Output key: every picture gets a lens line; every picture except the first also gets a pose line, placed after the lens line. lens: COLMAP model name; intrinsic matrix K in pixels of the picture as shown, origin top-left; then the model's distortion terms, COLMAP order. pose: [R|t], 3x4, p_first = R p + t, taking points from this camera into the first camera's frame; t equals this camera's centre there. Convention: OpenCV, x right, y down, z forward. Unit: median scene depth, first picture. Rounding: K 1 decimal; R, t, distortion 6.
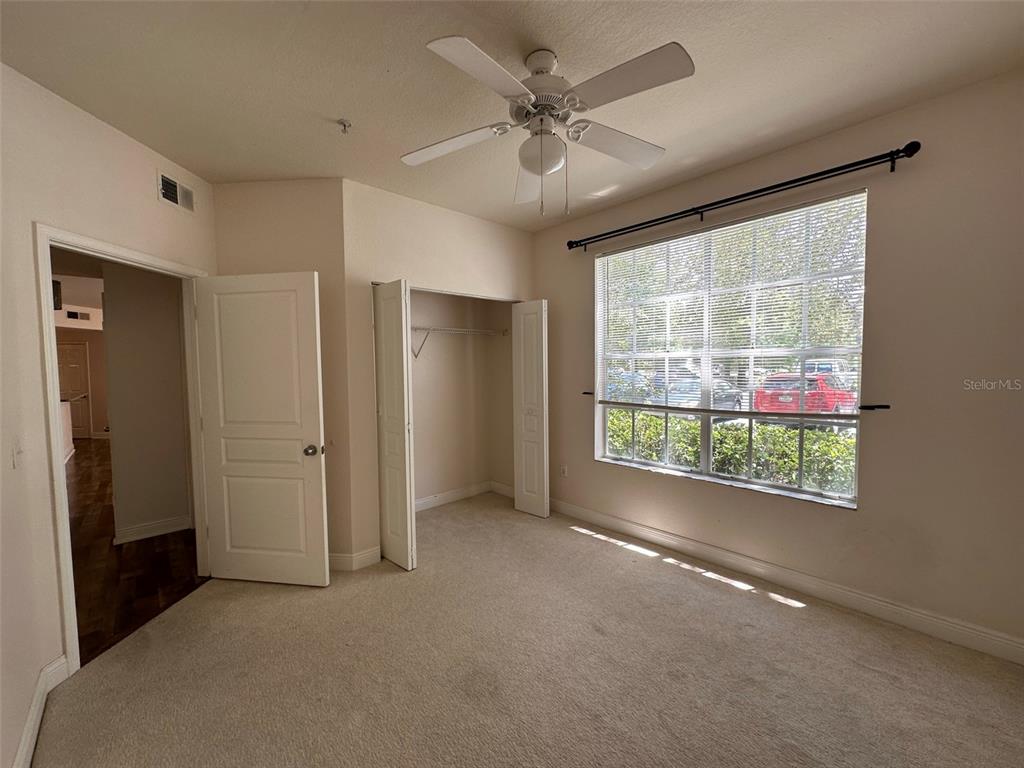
lens RADIAL K [[406.9, 0, 511.2], [0, 406.9, 384.5], [0, 0, 1]] dist [-0.003375, 0.000970]
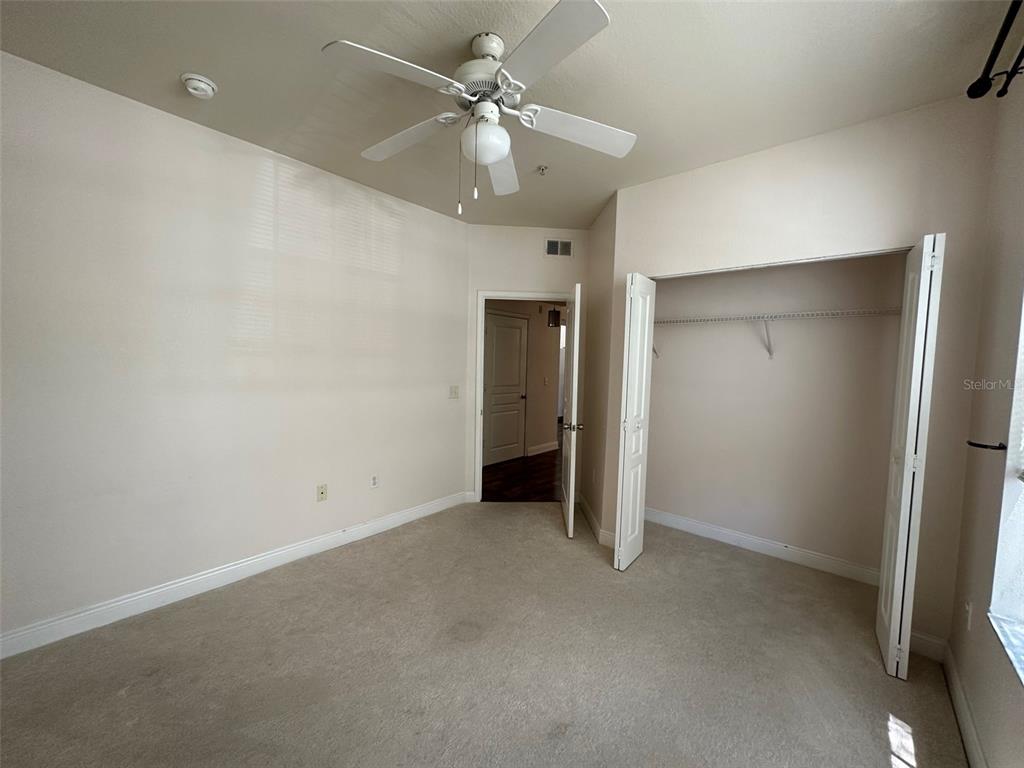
lens RADIAL K [[406.9, 0, 511.2], [0, 406.9, 384.5], [0, 0, 1]] dist [-0.003375, 0.000970]
pose [[0.110447, 0.077052, -0.990891, 0.535315], [-0.076422, 0.994697, 0.068830, -0.029422], [0.990940, 0.068123, 0.115750, 0.484151]]
